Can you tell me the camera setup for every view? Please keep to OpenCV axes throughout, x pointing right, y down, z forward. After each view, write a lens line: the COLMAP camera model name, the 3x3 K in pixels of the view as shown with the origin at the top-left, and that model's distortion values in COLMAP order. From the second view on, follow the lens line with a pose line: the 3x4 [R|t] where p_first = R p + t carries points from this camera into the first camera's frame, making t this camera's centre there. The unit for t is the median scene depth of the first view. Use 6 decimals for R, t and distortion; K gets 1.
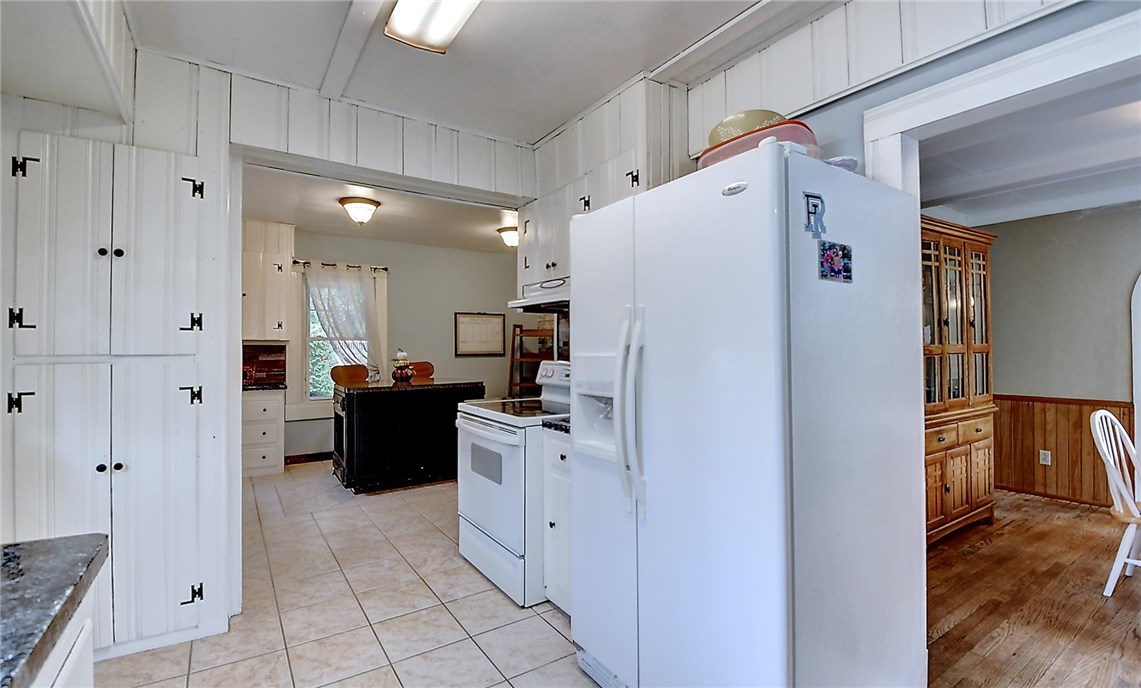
lens RADIAL K [[504.9, 0, 568.6], [0, 504.9, 339.3], [0, 0, 1]] dist [-0.019254, -0.000394]
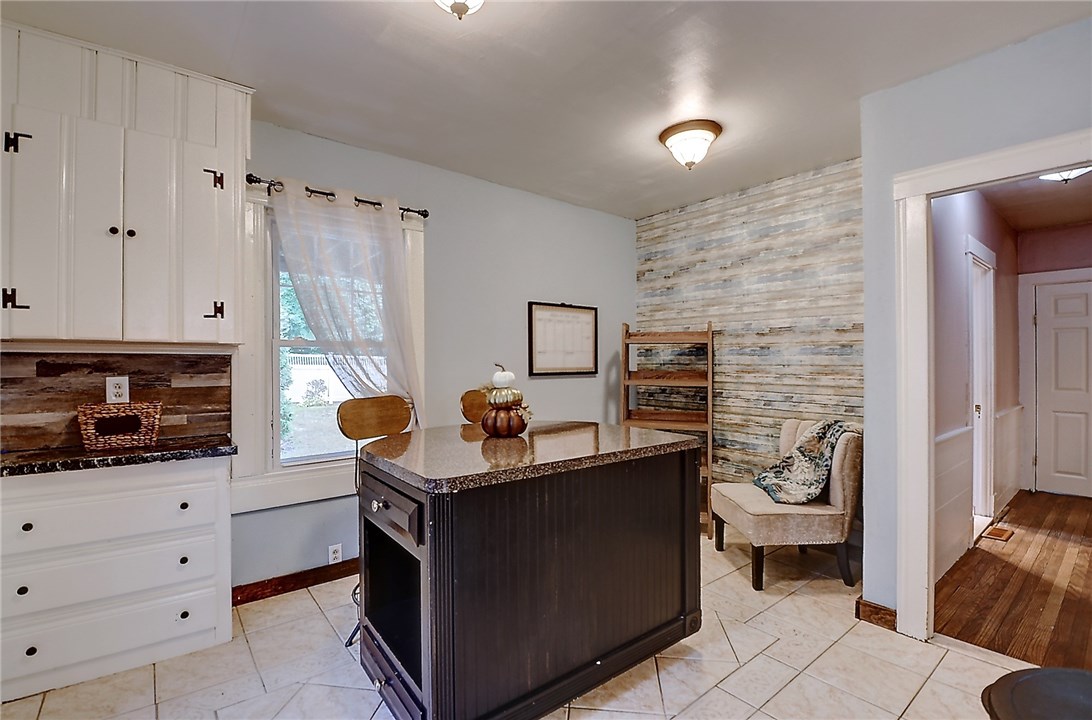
lens RADIAL K [[485.5, 0, 541.3], [0, 485.5, 364.6], [0, 0, 1]] dist [-0.016315, -0.007971]
pose [[0.996982, 0.003922, 0.077528, -0.300588], [-0.005581, 0.999760, 0.021193, 0.009261], [-0.077426, -0.021562, 0.996765, 0.513067]]
